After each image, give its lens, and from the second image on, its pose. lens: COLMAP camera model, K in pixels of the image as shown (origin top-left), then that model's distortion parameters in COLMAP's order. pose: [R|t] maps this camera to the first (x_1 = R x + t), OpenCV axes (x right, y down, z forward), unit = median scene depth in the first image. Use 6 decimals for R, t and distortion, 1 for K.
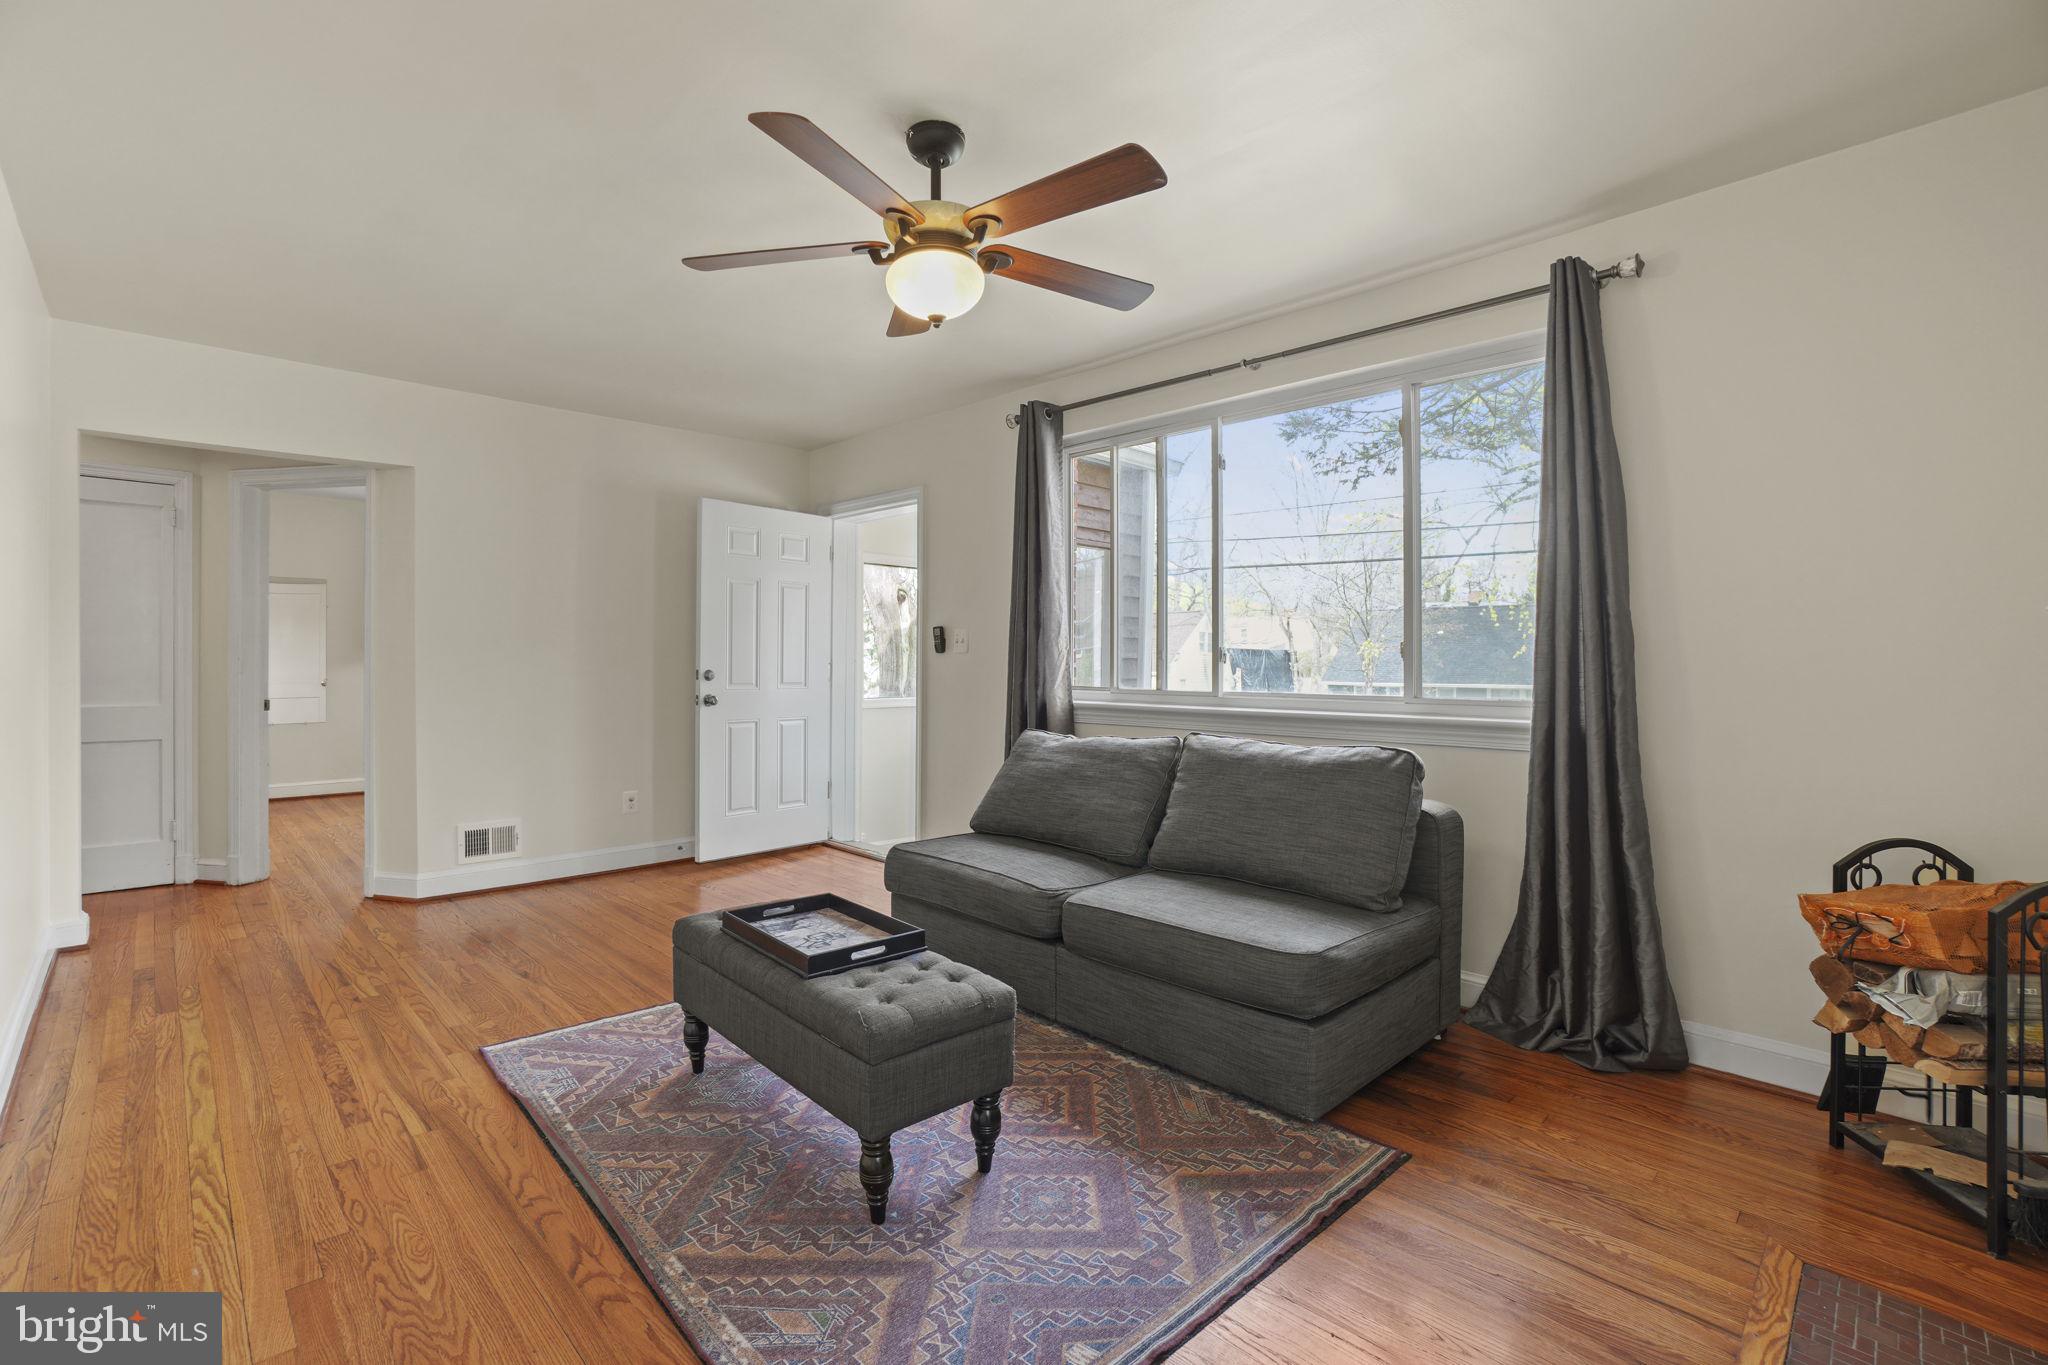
lens RADIAL K [[919.5, 0, 1010.6], [0, 919.5, 660.9], [0, 0, 1]] dist [-0.001569, -0.000114]
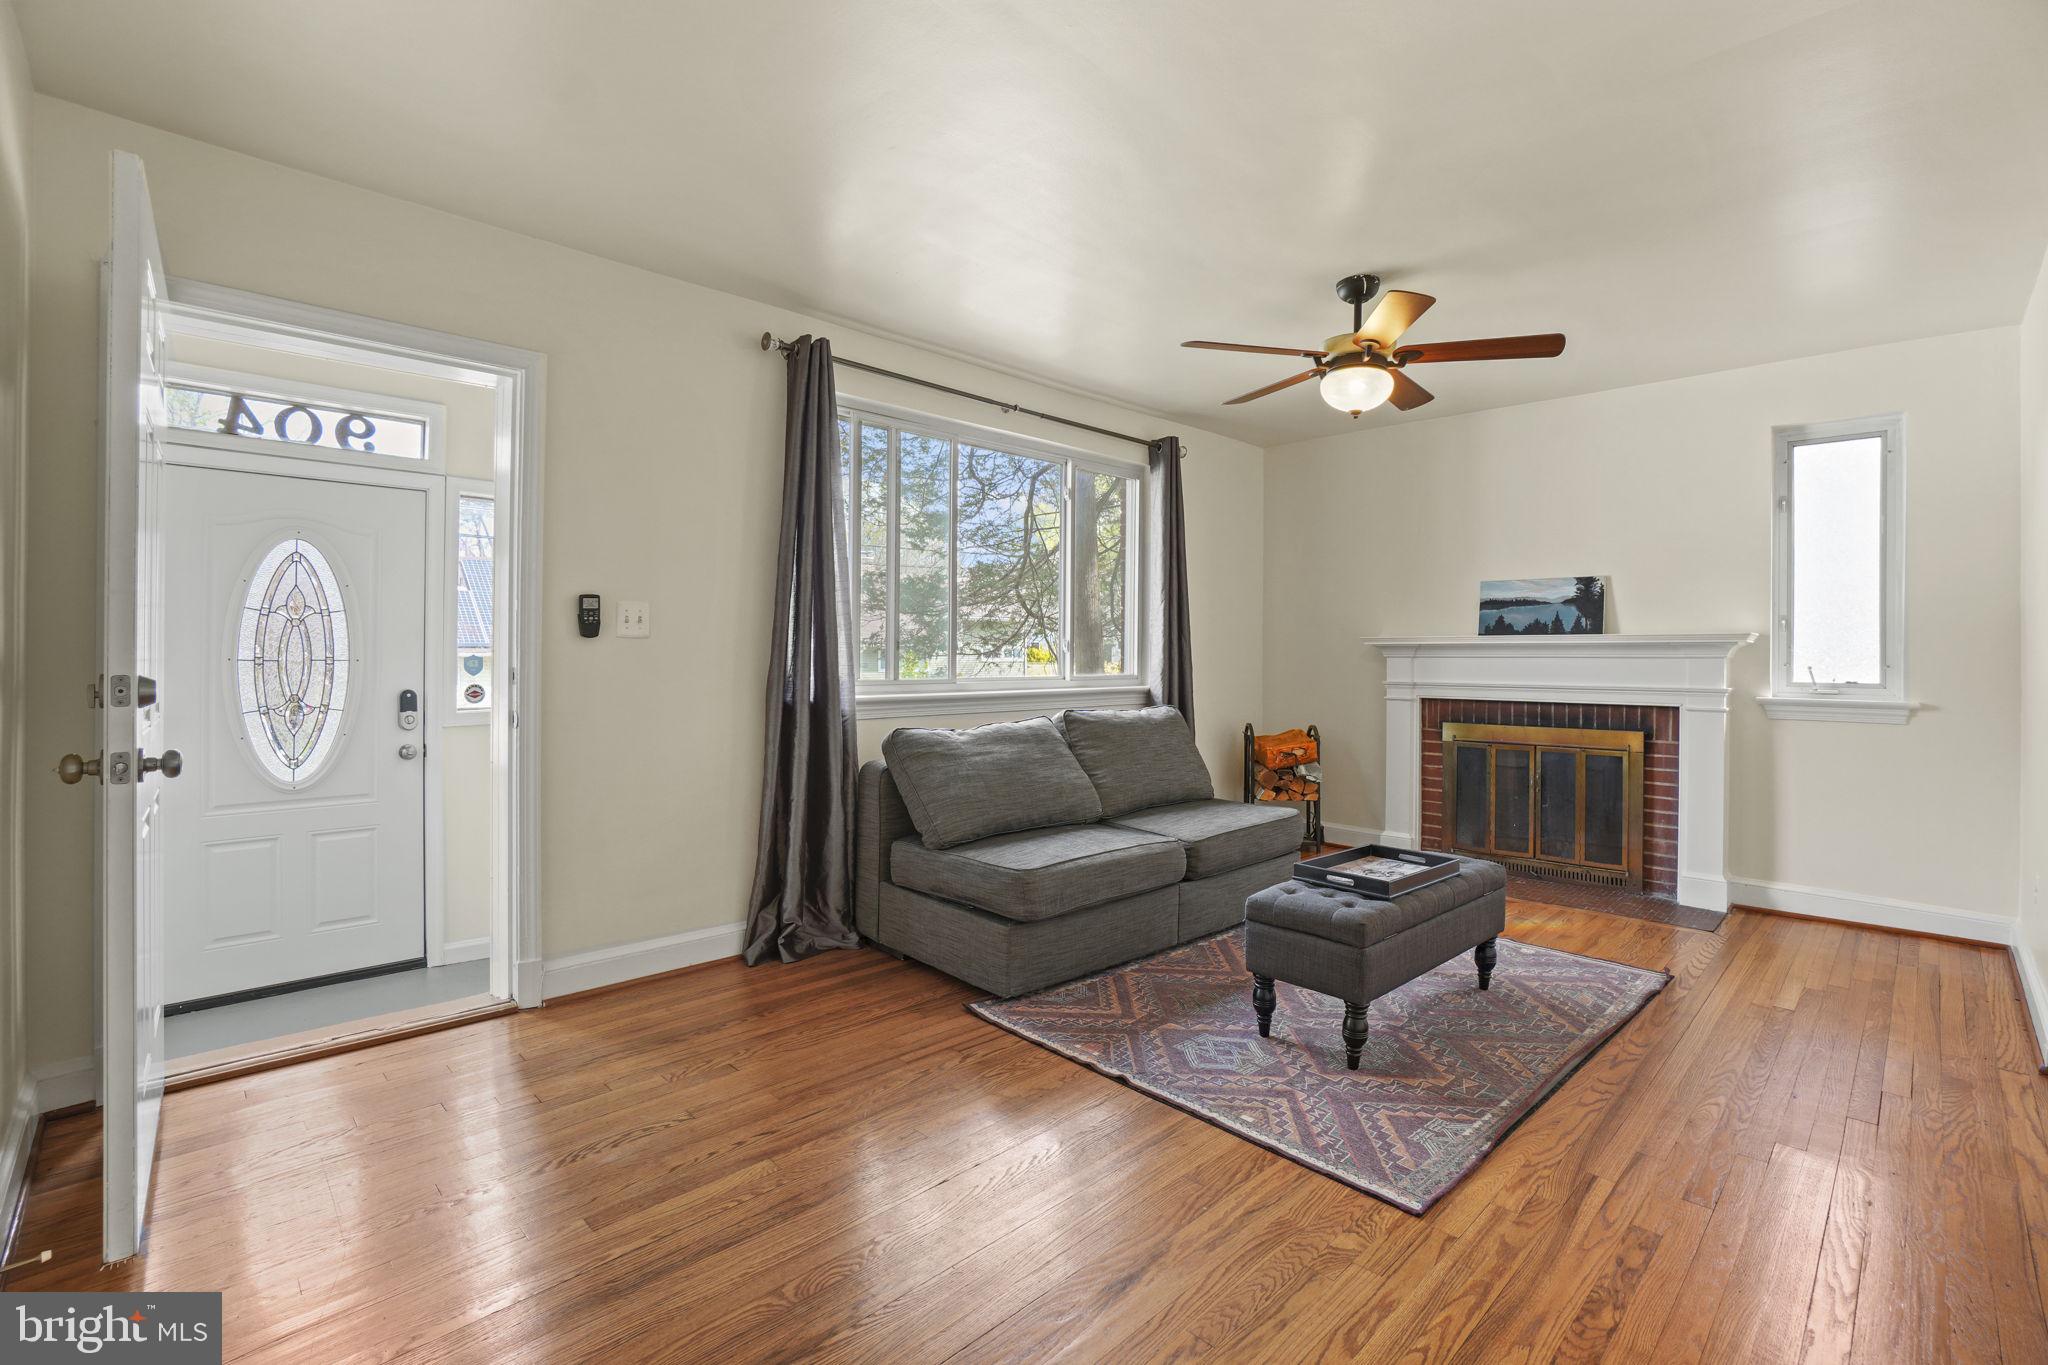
lens RADIAL K [[919.5, 0, 1010.6], [0, 919.5, 660.9], [0, 0, 1]] dist [-0.001569, -0.000114]
pose [[-0.025280, 0.000195, 0.999680, -1.395013], [-0.009188, 0.999958, -0.000428, 0.007577], [-0.999638, -0.009196, -0.025277, 1.468975]]
